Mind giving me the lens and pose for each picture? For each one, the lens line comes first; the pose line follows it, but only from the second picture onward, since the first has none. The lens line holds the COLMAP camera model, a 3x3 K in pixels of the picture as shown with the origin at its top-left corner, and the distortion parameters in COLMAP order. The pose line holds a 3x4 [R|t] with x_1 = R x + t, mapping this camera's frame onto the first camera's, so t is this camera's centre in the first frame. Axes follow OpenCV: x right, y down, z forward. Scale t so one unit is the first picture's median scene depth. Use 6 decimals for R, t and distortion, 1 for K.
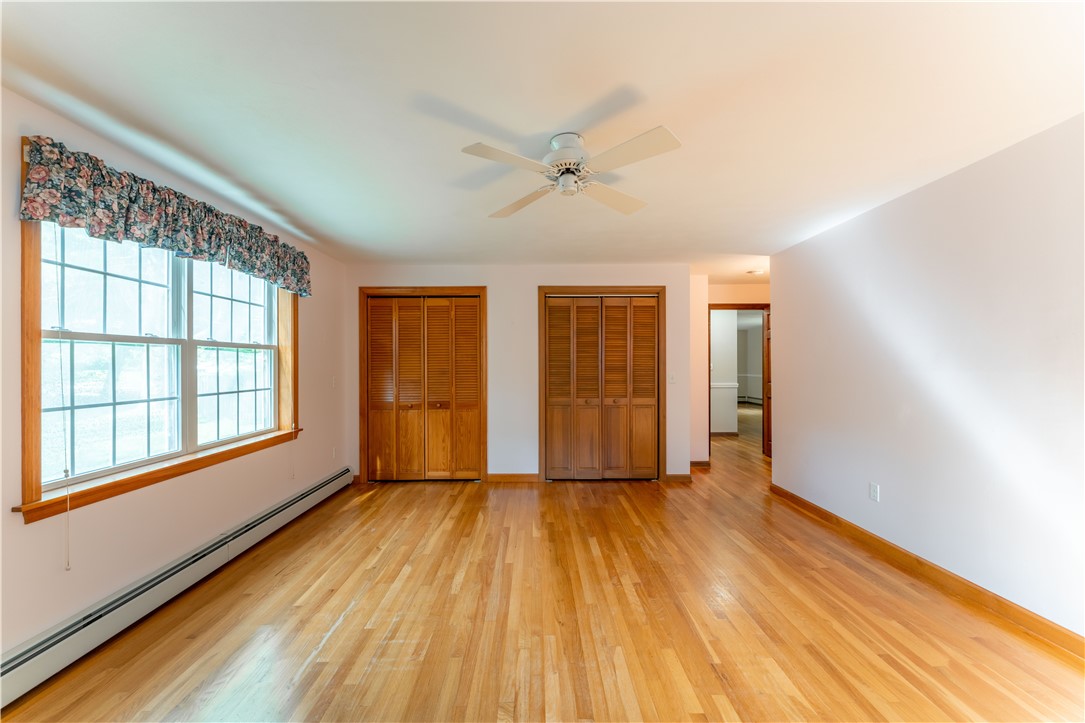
lens RADIAL K [[429.1, 0, 540.6], [0, 429.1, 366.1], [0, 0, 1]] dist [0.000329, -0.000094]
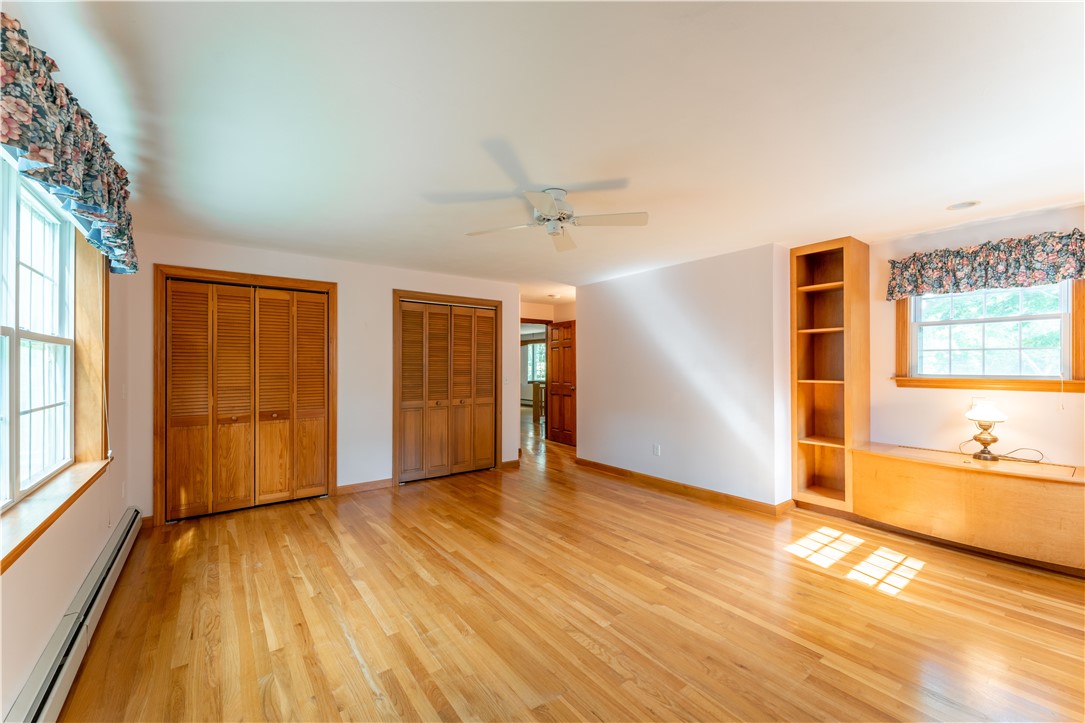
lens RADIAL K [[429.1, 0, 540.6], [0, 429.1, 366.1], [0, 0, 1]] dist [0.000329, -0.000094]
pose [[0.801881, 0.004569, 0.597467, -0.337943], [0.001130, 0.999957, -0.009164, 0.001639], [-0.597483, 0.008023, 0.801841, -0.000906]]
